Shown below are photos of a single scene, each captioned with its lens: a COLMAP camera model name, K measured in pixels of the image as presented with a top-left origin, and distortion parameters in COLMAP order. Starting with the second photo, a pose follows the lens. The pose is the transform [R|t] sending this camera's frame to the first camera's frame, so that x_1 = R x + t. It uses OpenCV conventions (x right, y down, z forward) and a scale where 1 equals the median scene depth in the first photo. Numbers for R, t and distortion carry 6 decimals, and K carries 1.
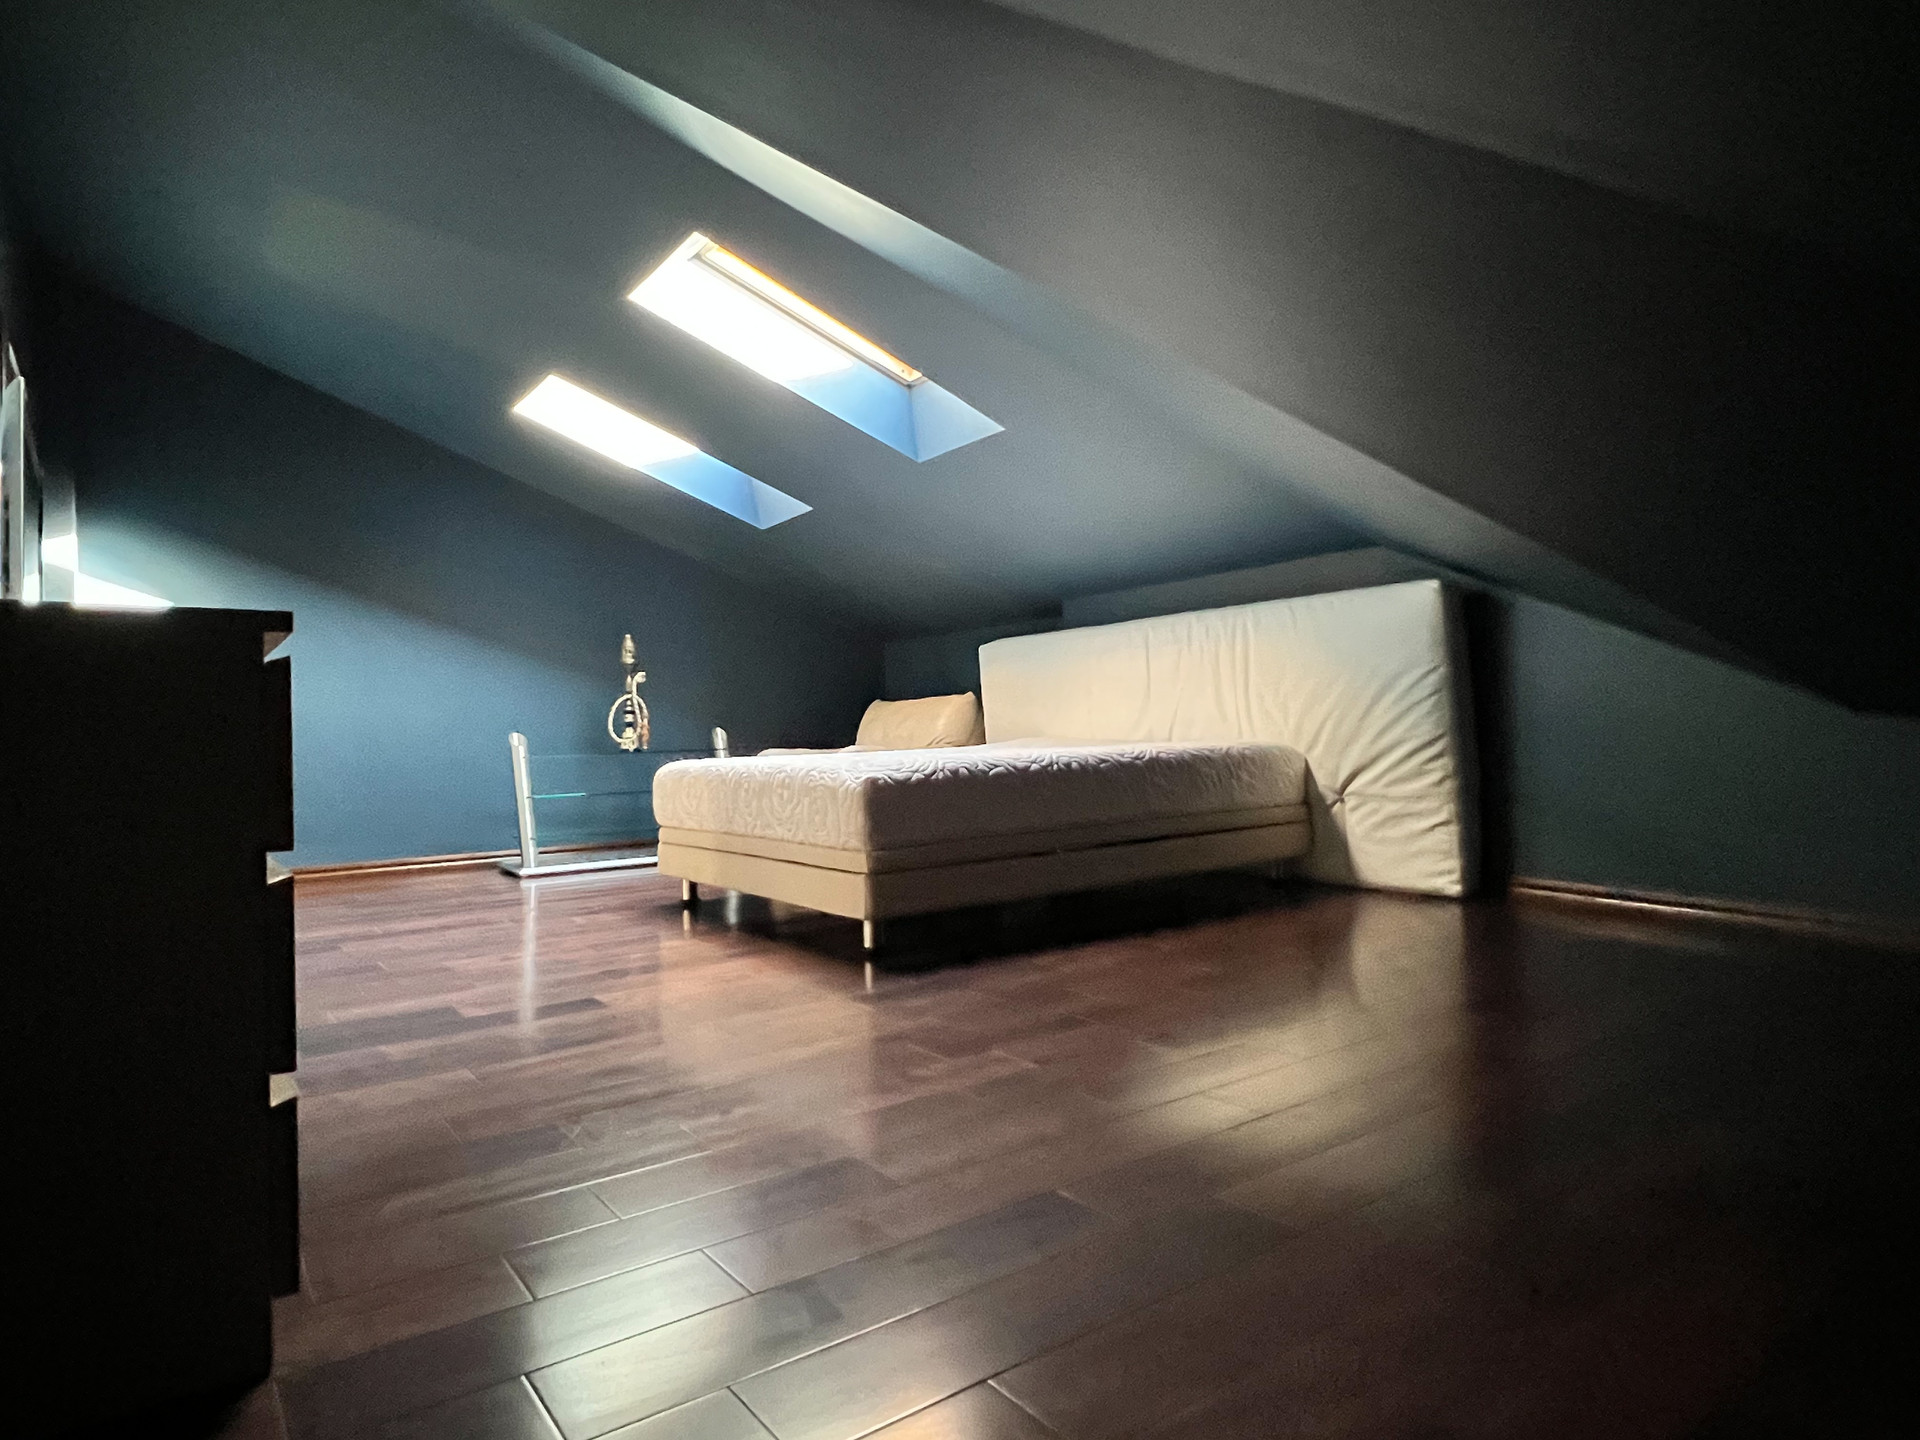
lens RADIAL K [[1119.1, 0, 960.1], [0, 1119.1, 721.8], [0, 0, 1]] dist [0.000942, -0.000264]
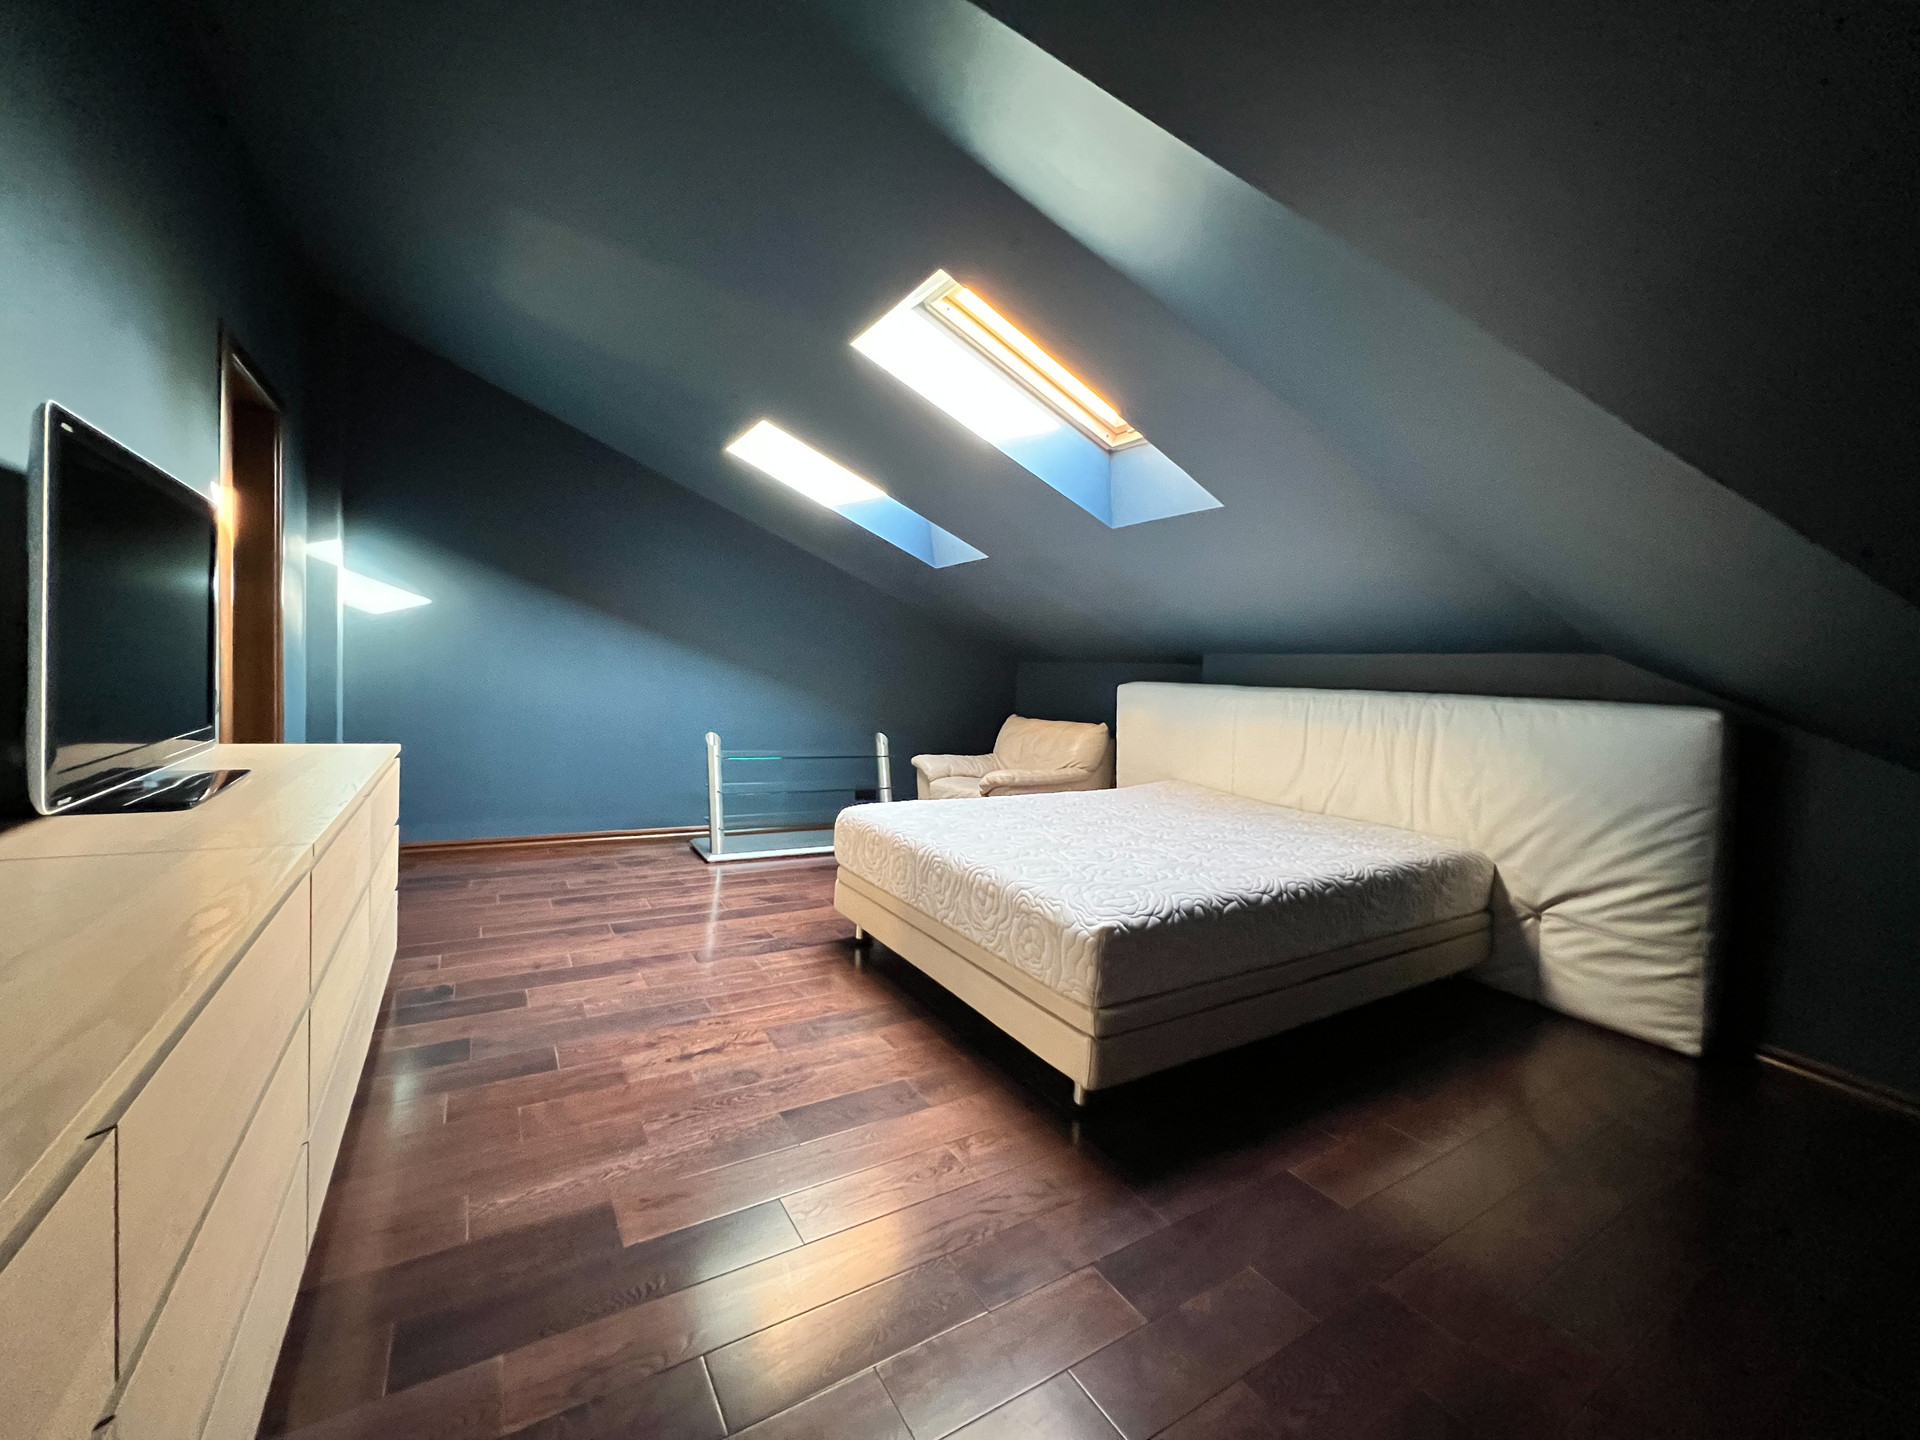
lens RADIAL K [[776.6, 0, 960.4], [0, 776.6, 717.4], [0, 0, 1]] dist [0.001153, 0.000351]
pose [[0.994199, 0.083459, -0.067839, -0.125164], [-0.079262, 0.994900, 0.062376, -0.105570], [0.072699, -0.056637, 0.995744, 0.312008]]
